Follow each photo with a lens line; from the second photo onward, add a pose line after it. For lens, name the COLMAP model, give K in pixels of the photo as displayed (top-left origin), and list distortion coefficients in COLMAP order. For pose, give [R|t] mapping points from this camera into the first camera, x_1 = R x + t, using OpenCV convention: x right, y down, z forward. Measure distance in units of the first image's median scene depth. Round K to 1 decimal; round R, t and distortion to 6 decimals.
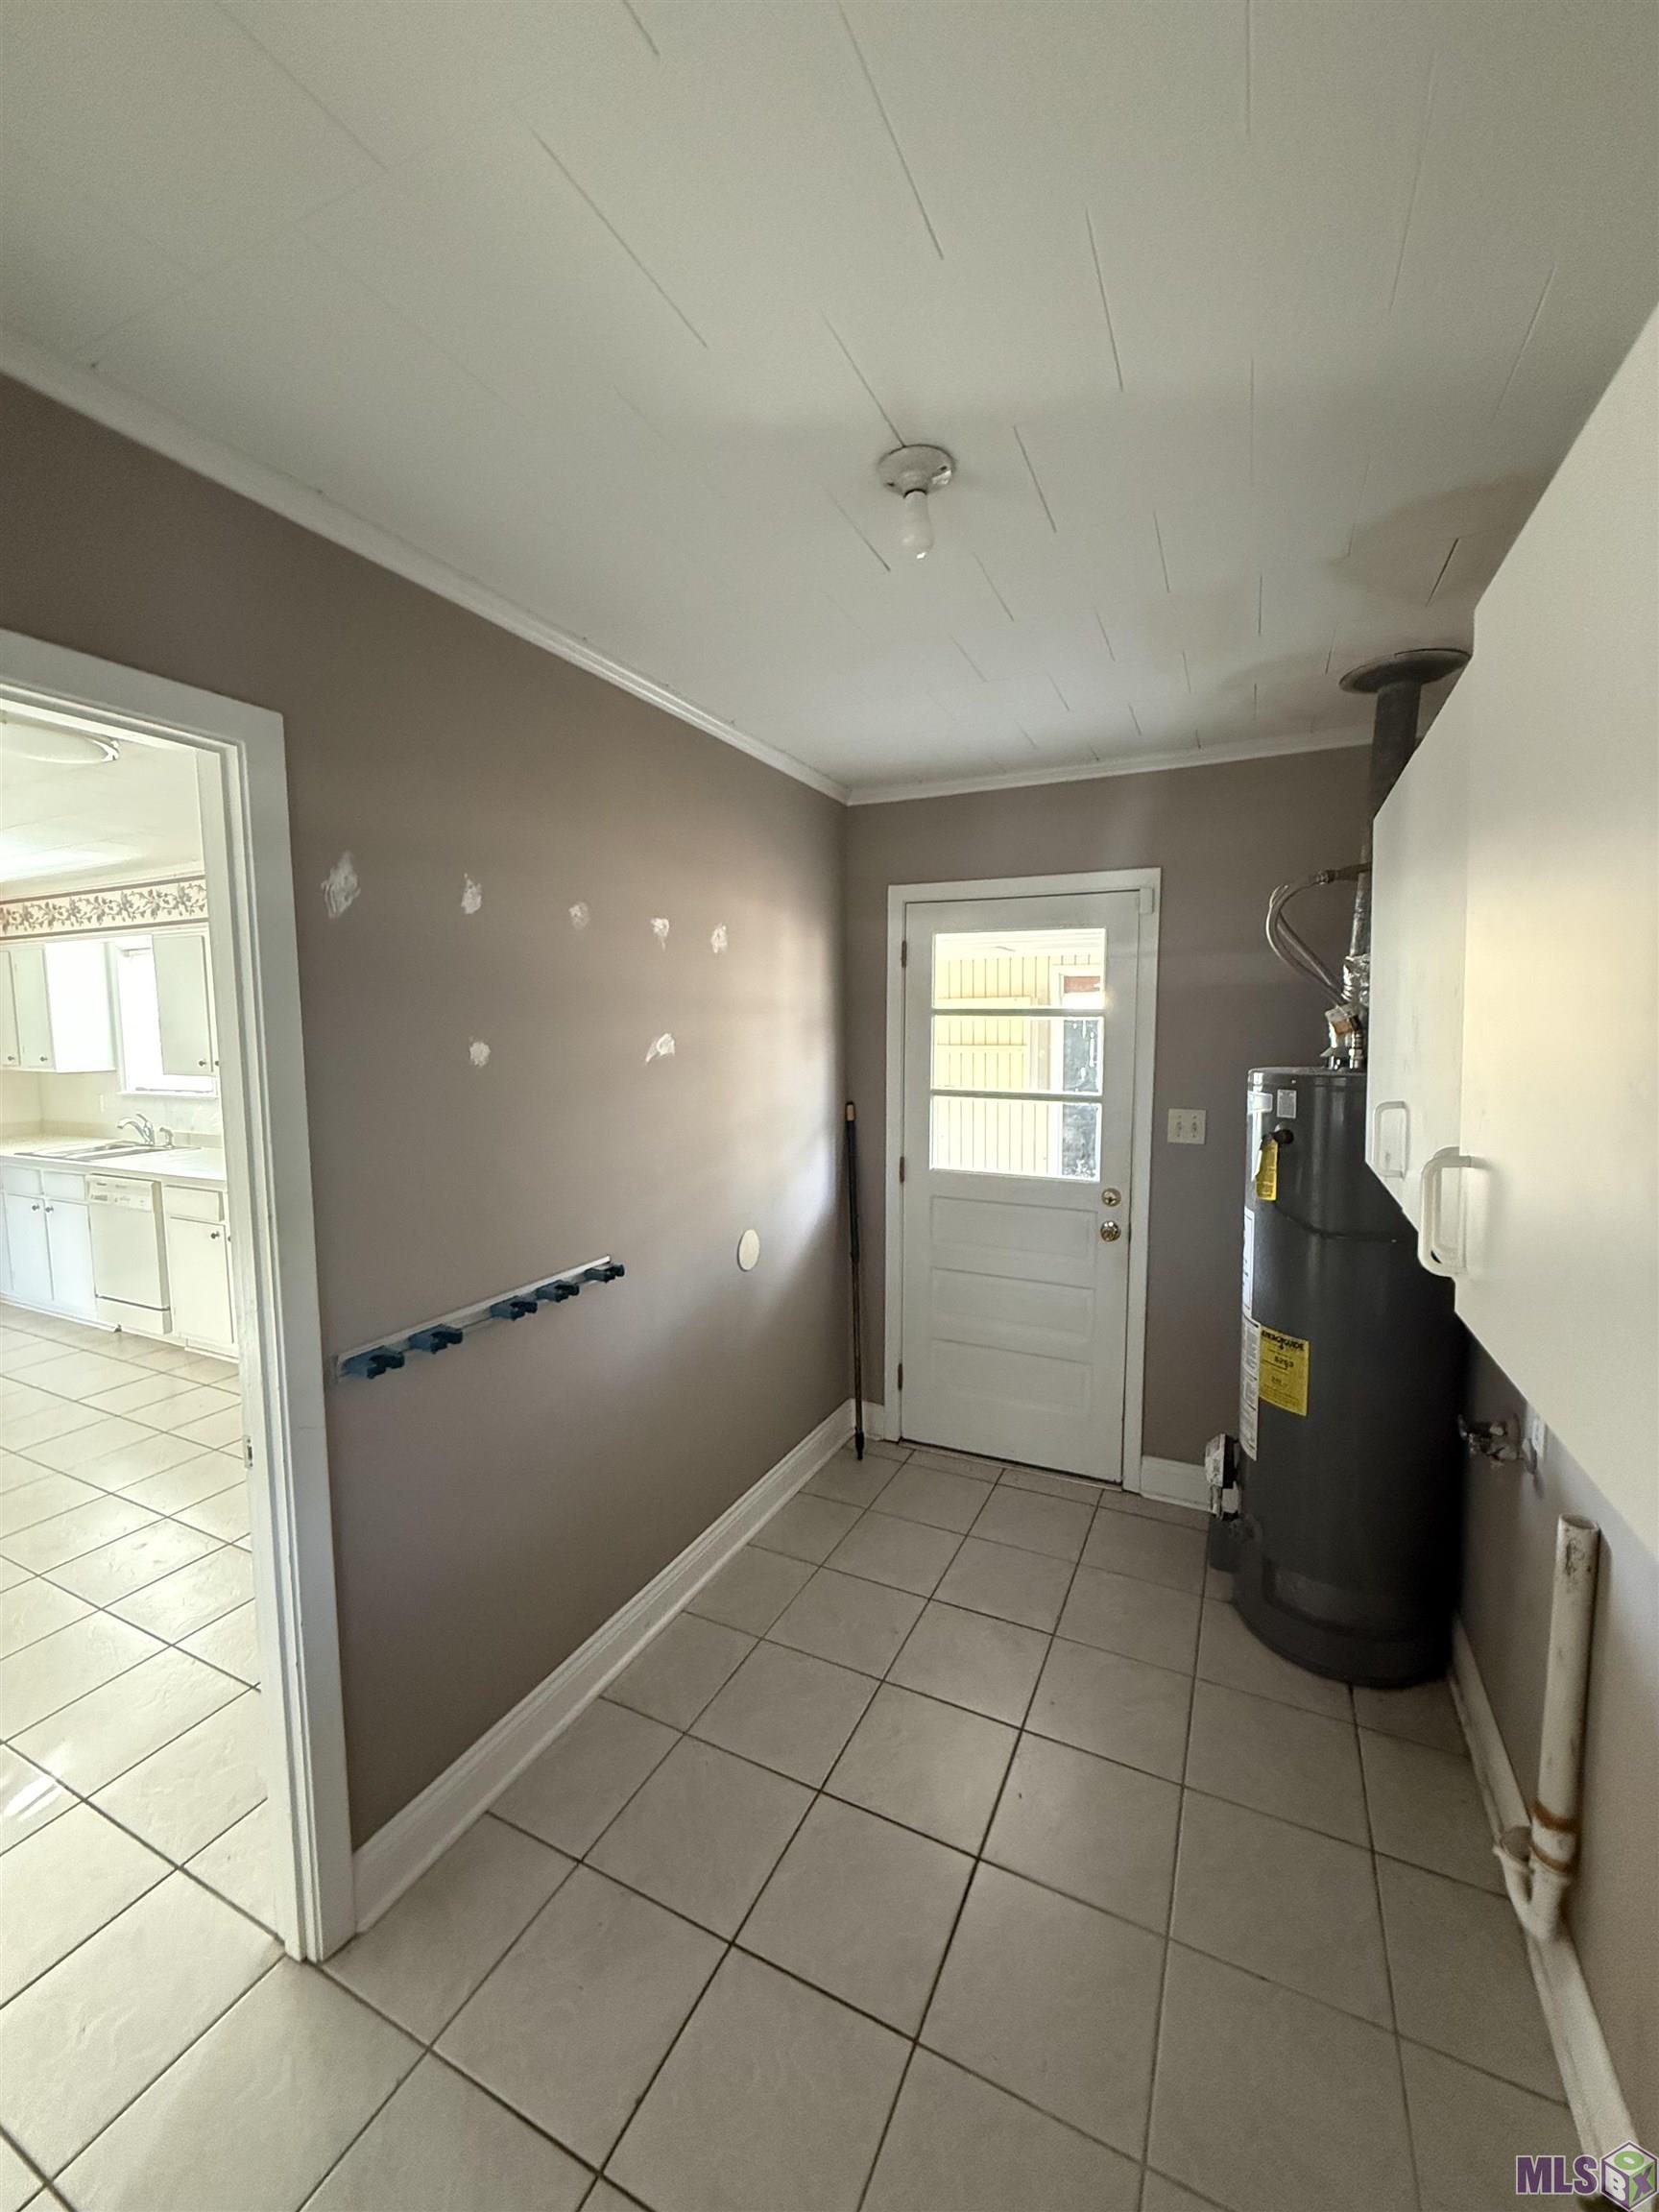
lens RADIAL K [[880.3, 0, 831.2], [0, 880.3, 1098.6], [0, 0, 1]] dist [-0.001056, 0.000953]
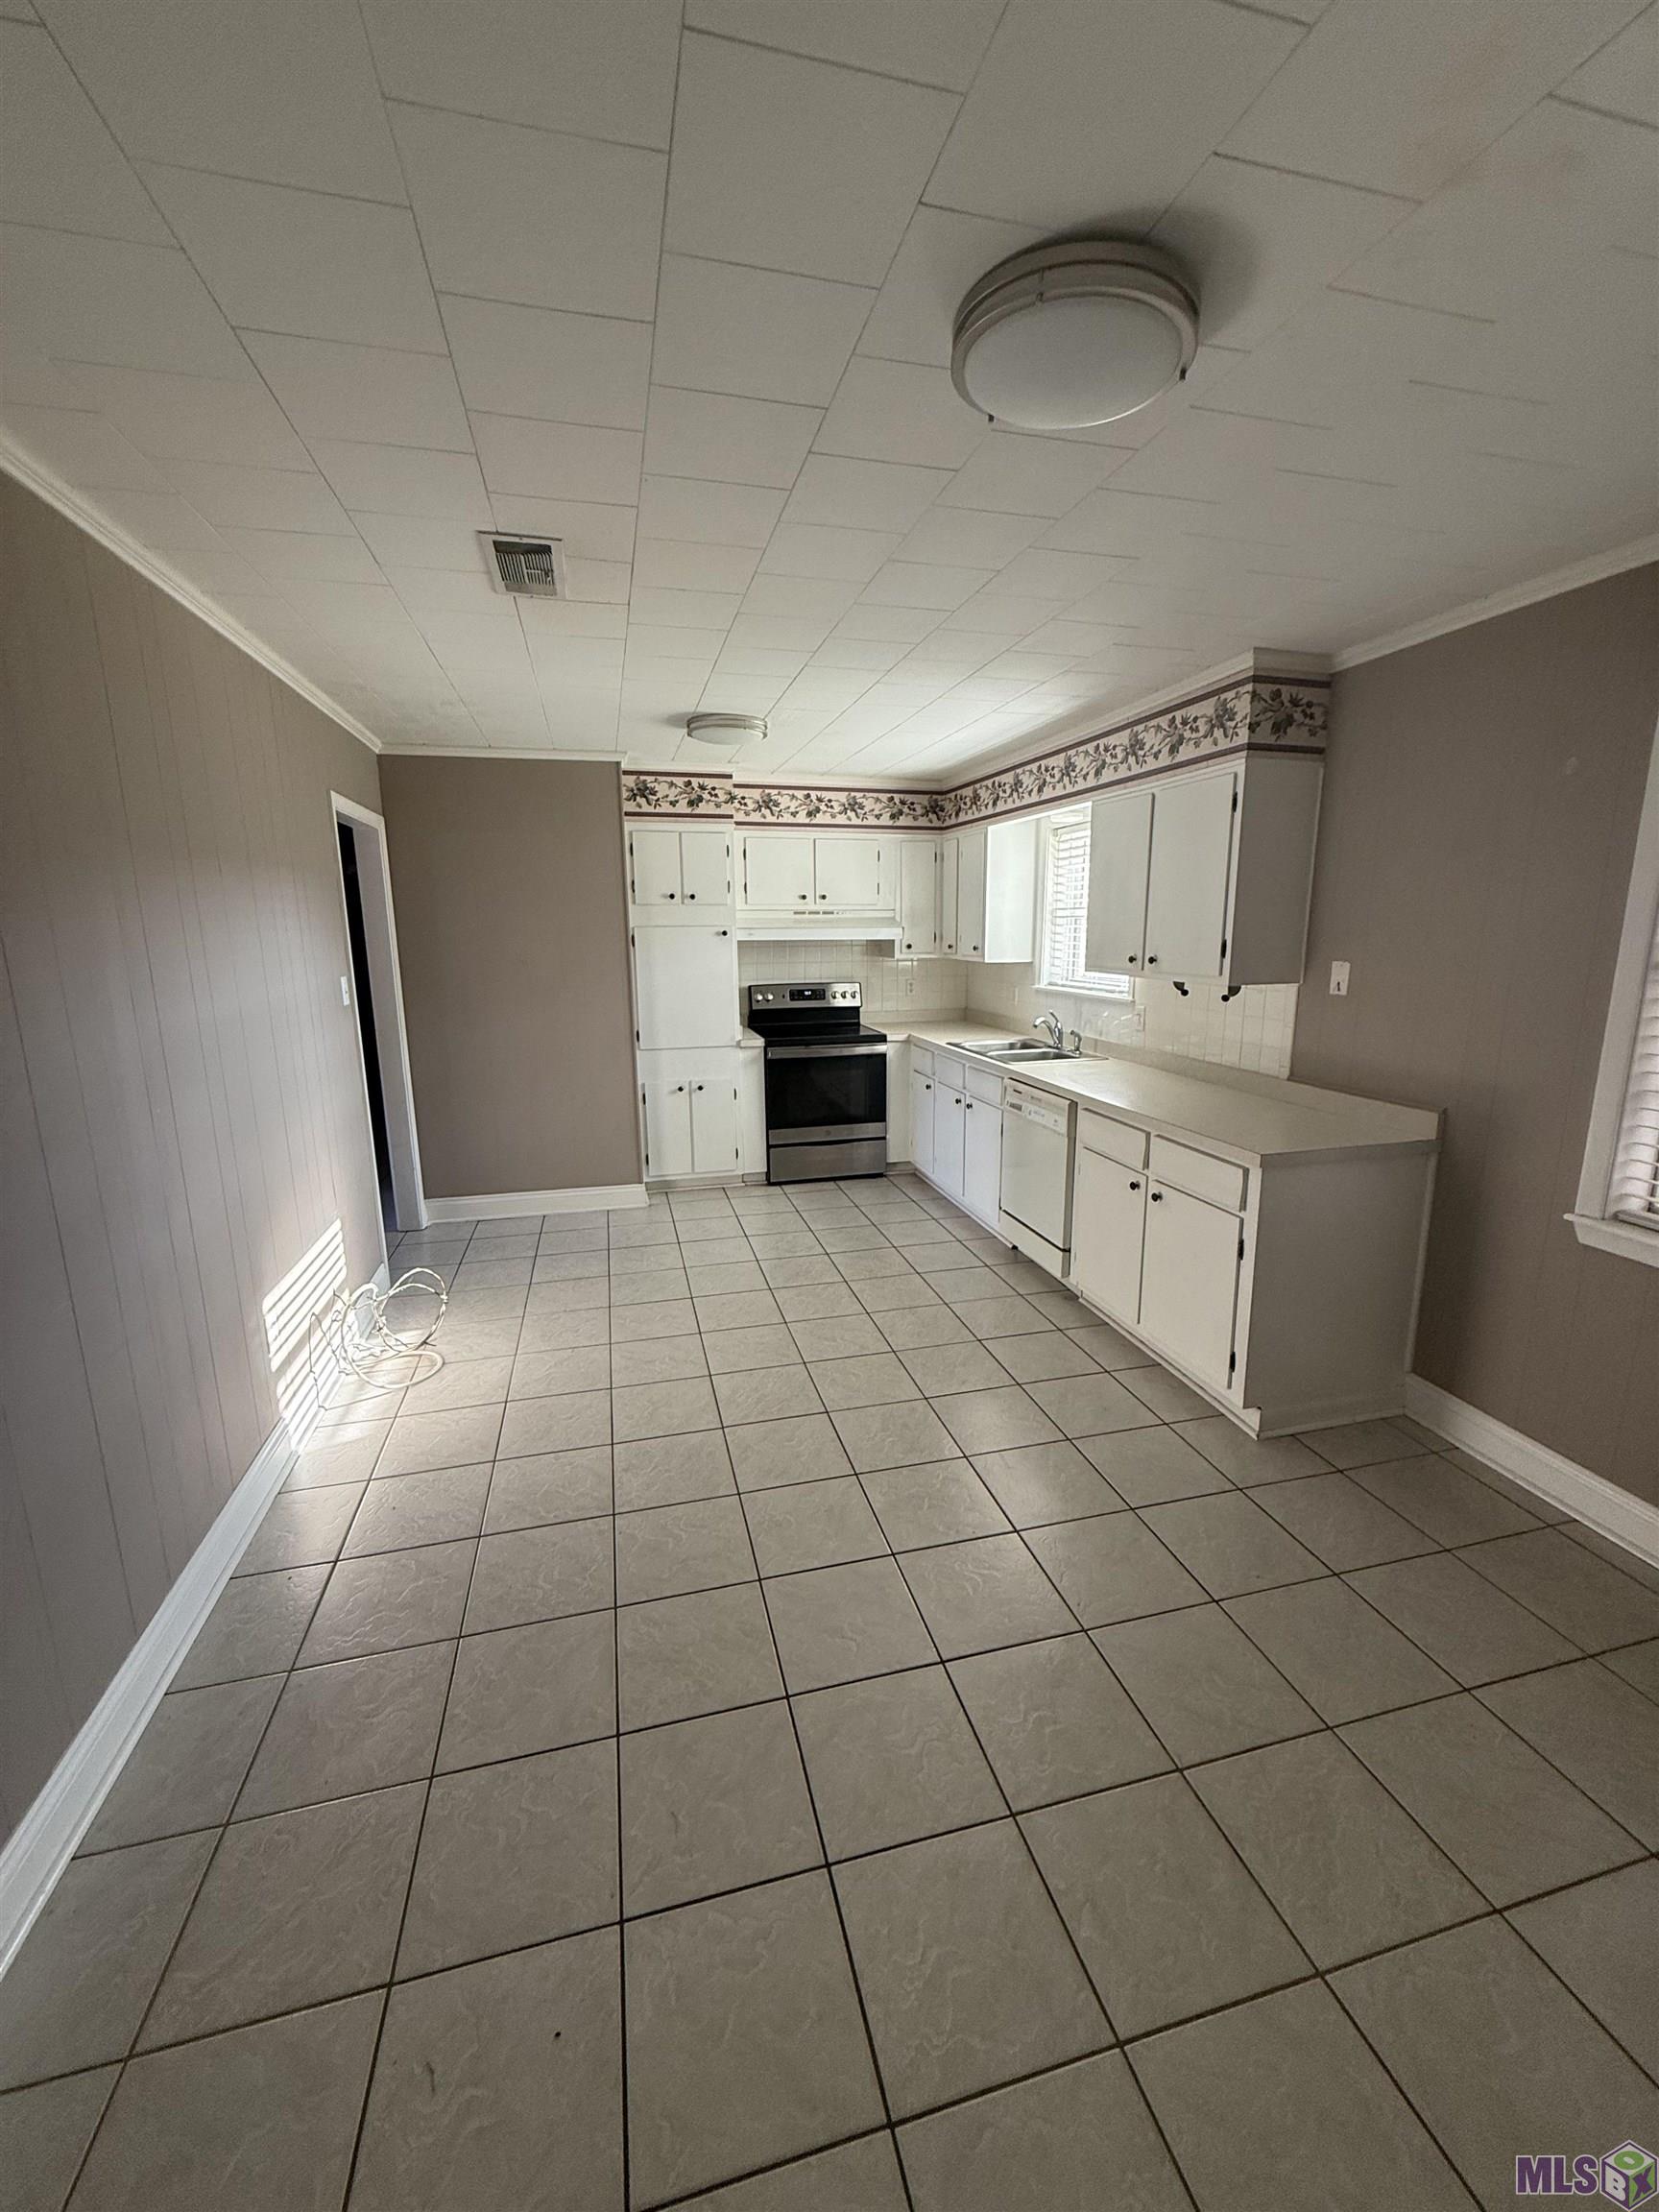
lens RADIAL K [[880.3, 0, 831.2], [0, 880.3, 1098.6], [0, 0, 1]] dist [-0.001056, 0.000953]
pose [[0.645790, 0.152173, -0.748197, -0.263169], [-0.063766, 0.987263, 0.145758, -0.013967], [0.760848, -0.046419, 0.647268, 0.257858]]
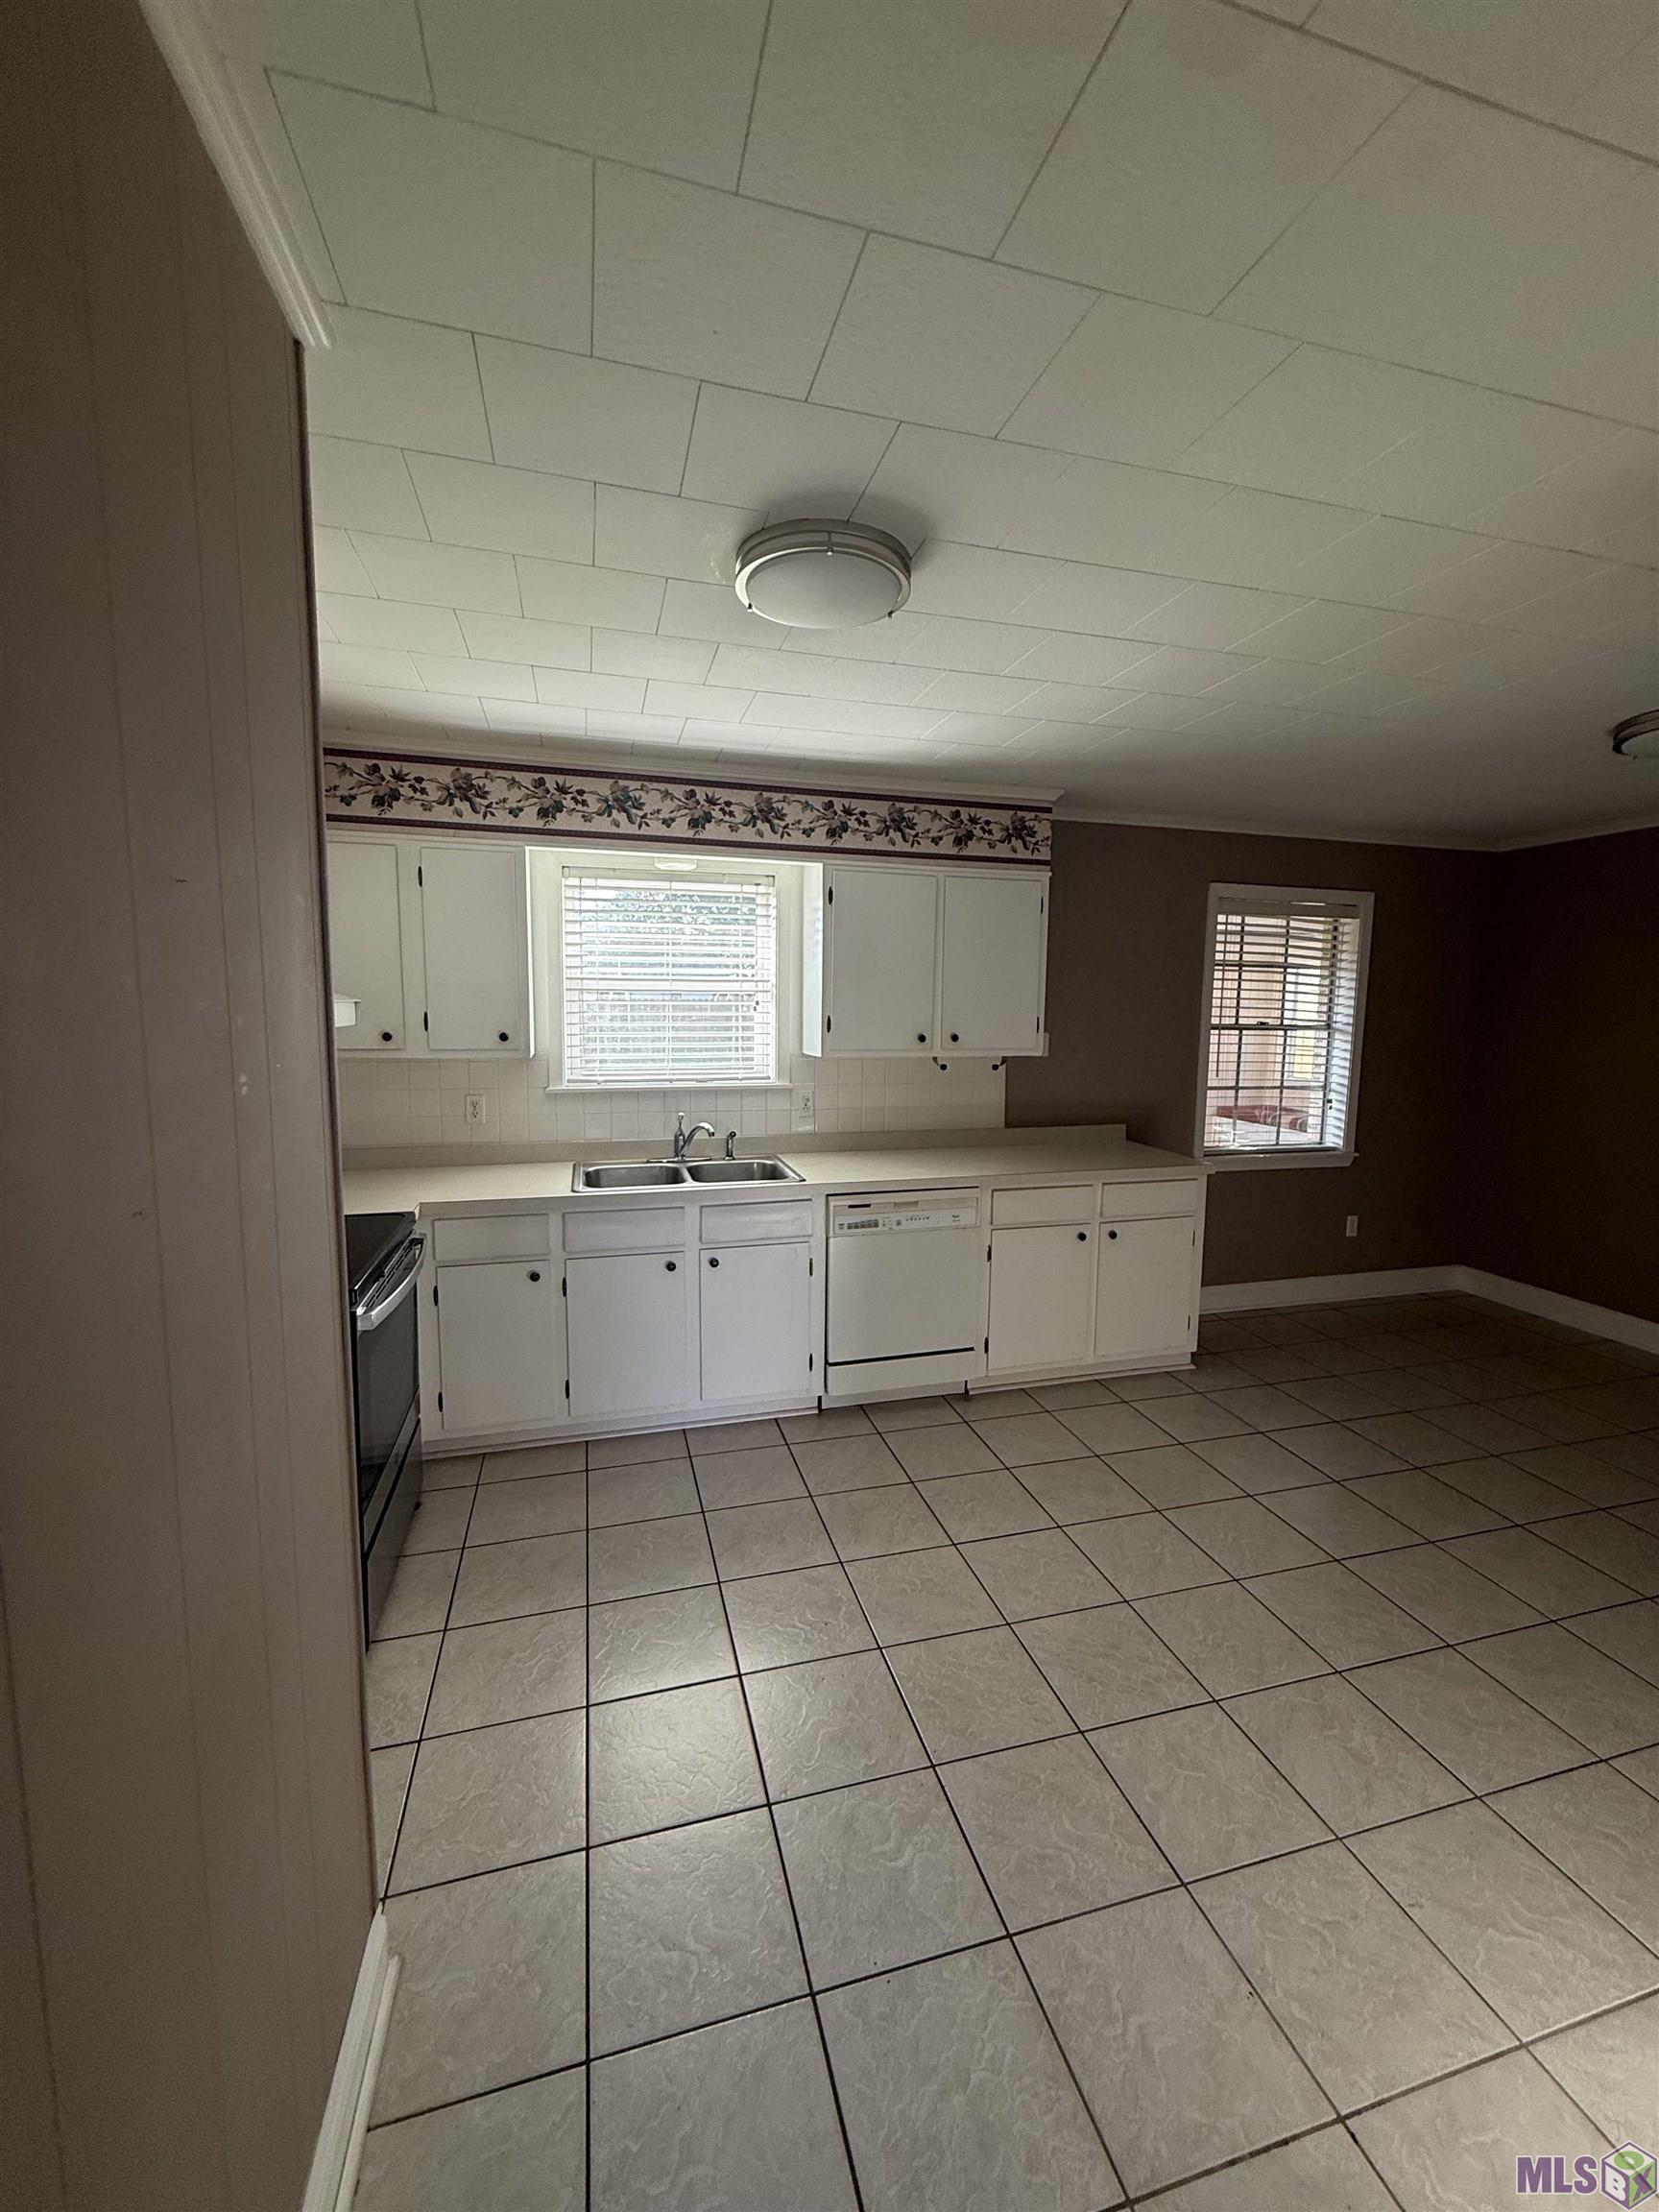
lens RADIAL K [[871.3, 0, 830.0], [0, 871.3, 1114.0], [0, 0, 1]] dist [-0.000339, 0.000104]
pose [[0.752016, -0.057923, 0.656595, -1.231409], [0.047550, 0.998303, 0.033607, -0.003583], [-0.657428, 0.005948, 0.753494, 0.449575]]
